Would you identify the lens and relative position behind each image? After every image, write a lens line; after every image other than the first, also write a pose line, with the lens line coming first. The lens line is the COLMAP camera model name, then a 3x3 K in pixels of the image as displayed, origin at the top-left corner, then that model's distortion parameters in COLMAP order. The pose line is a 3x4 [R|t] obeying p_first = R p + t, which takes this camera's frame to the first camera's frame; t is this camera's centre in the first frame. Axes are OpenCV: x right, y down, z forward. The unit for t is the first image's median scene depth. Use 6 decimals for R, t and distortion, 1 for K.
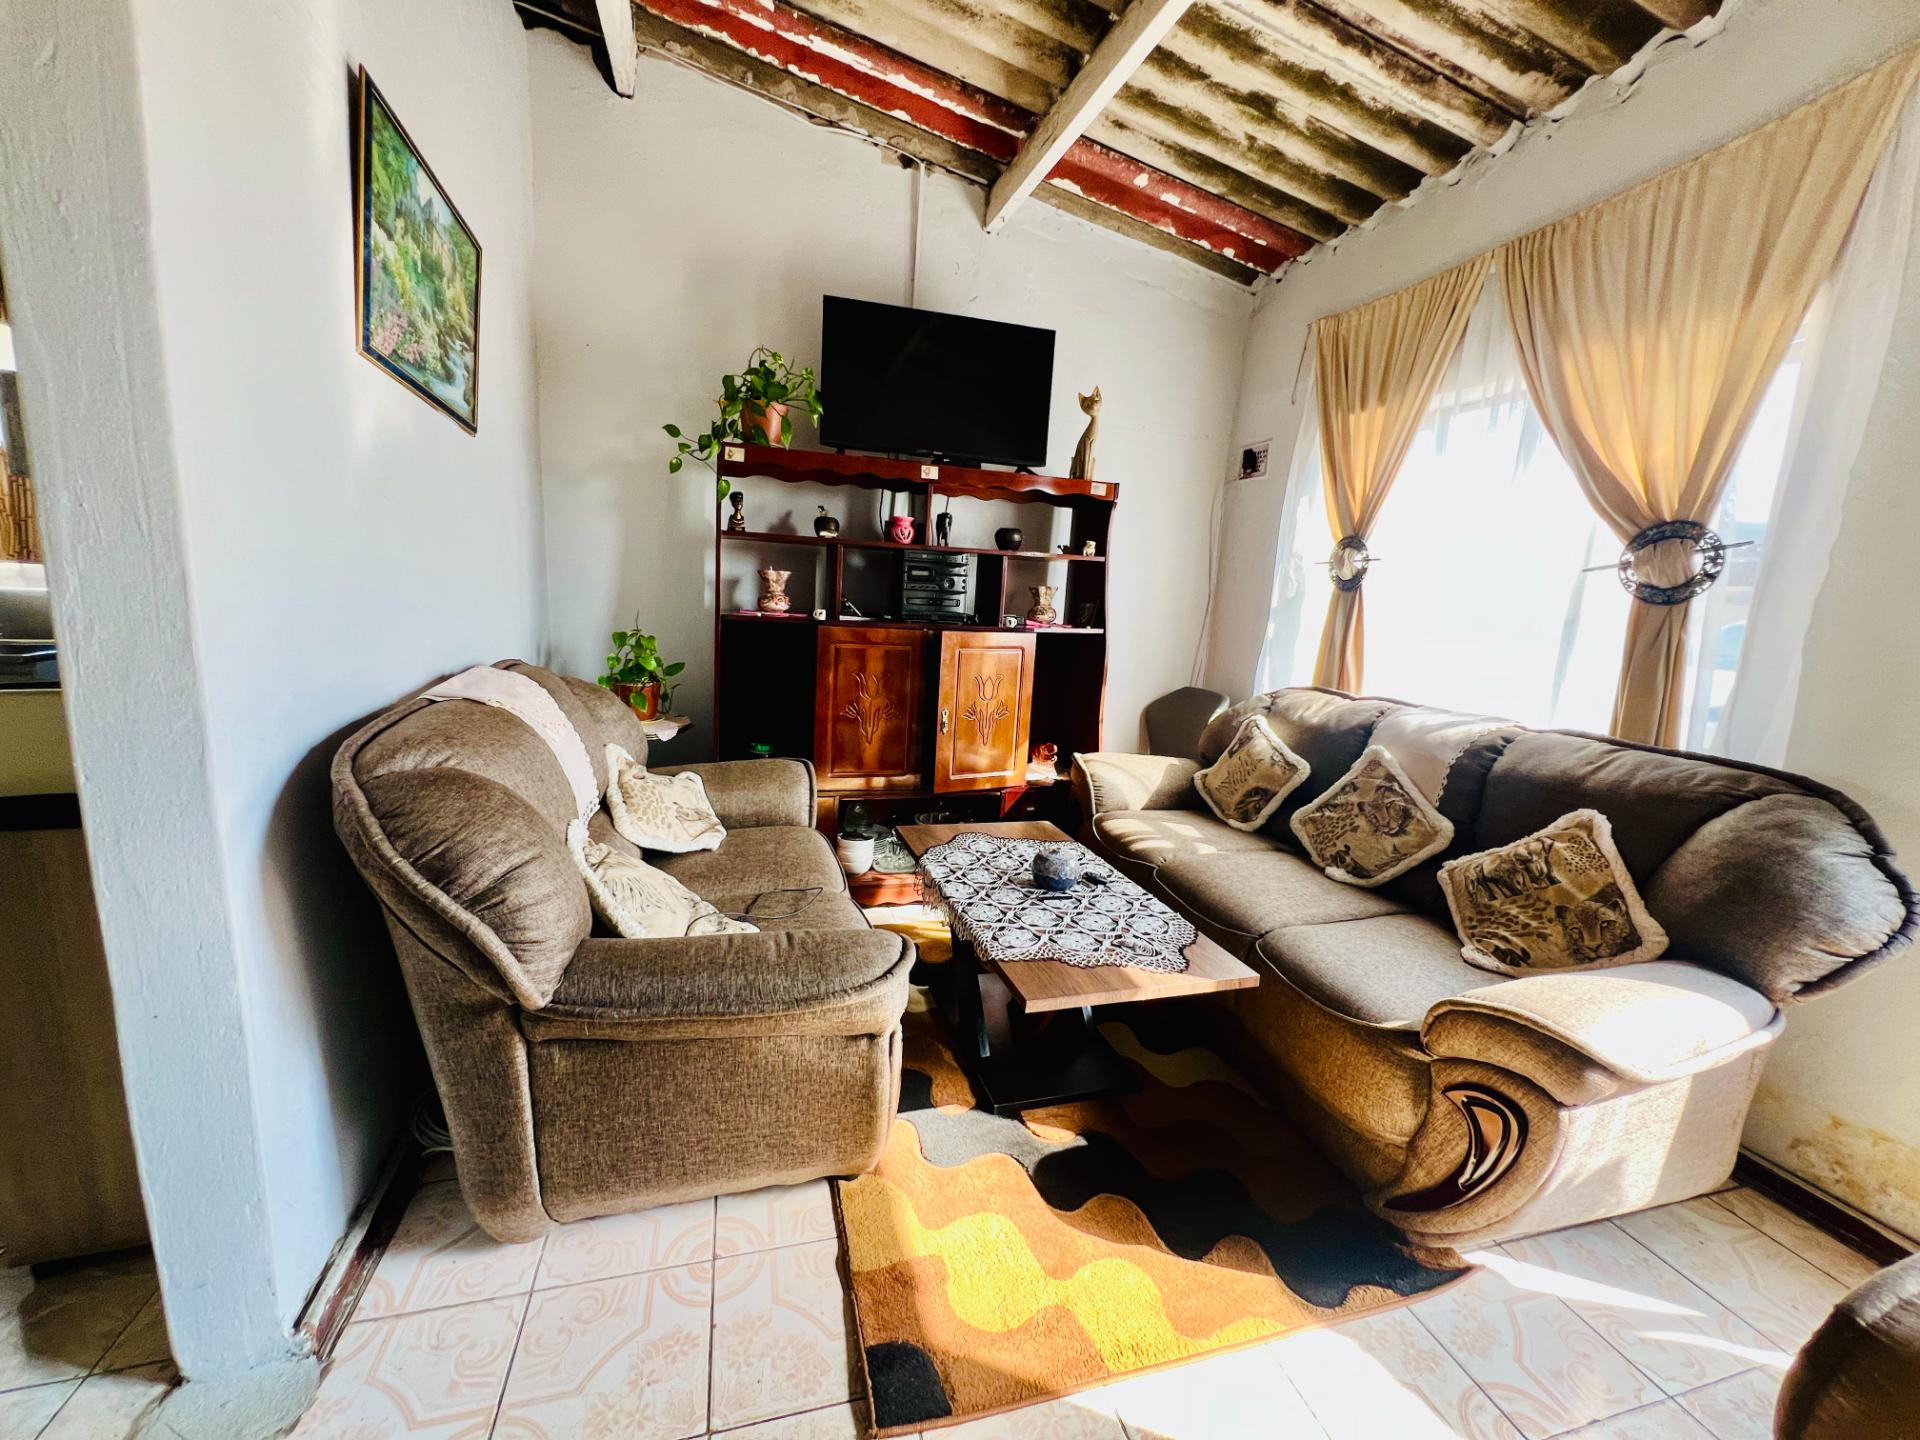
lens RADIAL K [[768.6, 0, 957.8], [0, 768.6, 720.8], [0, 0, 1]] dist [-0.002136, 0.000539]
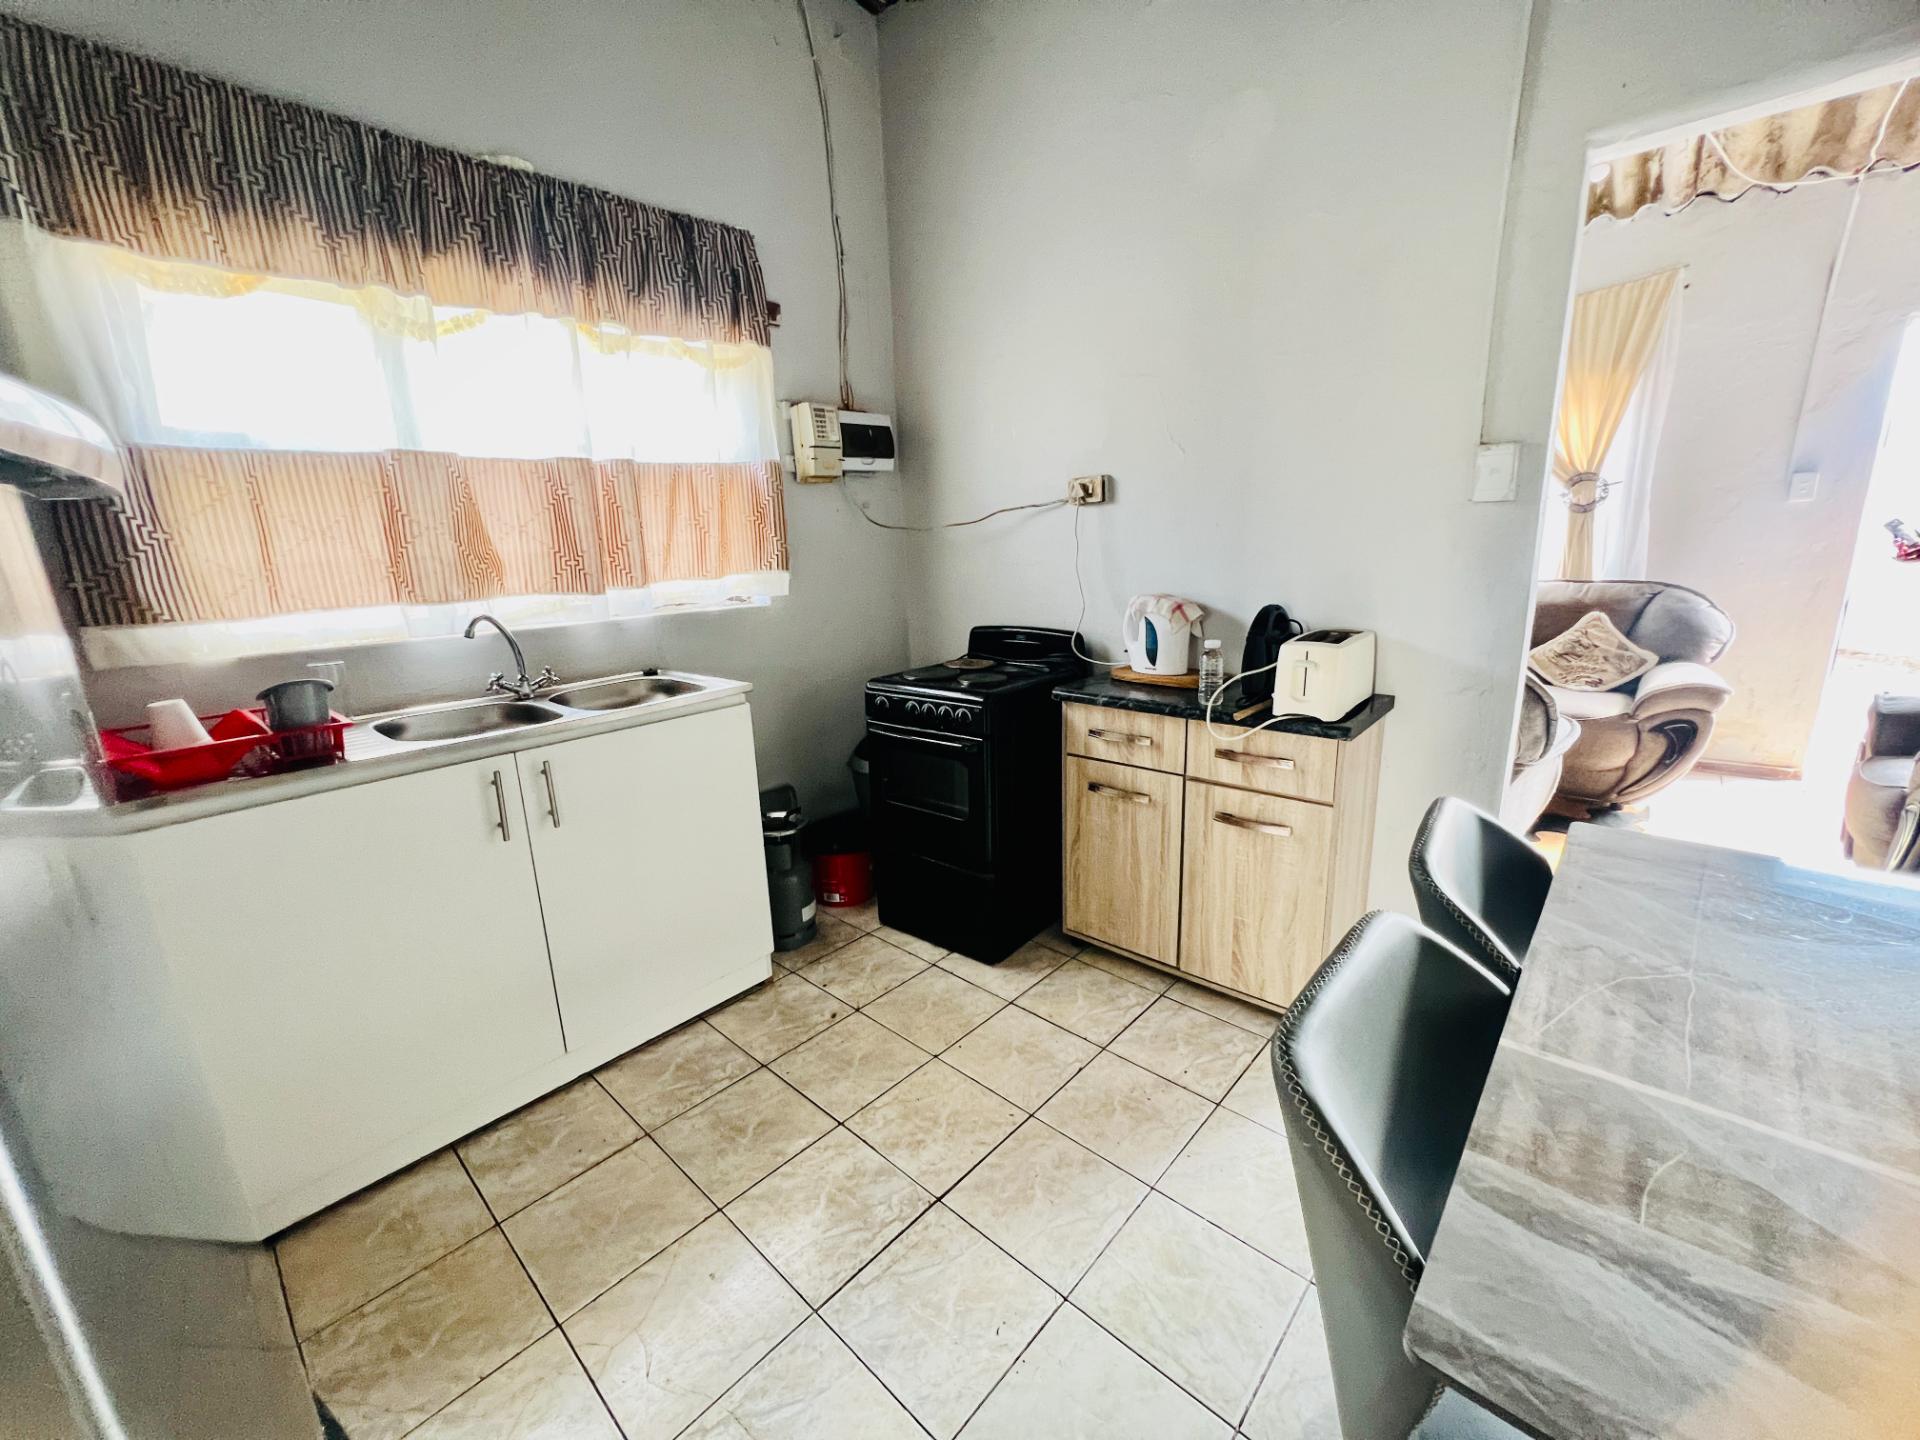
lens RADIAL K [[768.6, 0, 957.8], [0, 768.6, 720.8], [0, 0, 1]] dist [-0.002136, 0.000539]
pose [[0.847592, -0.200399, 0.491354, -1.477169], [0.168444, 0.979667, 0.108990, -0.097738], [-0.503205, -0.009613, 0.864114, 0.034782]]
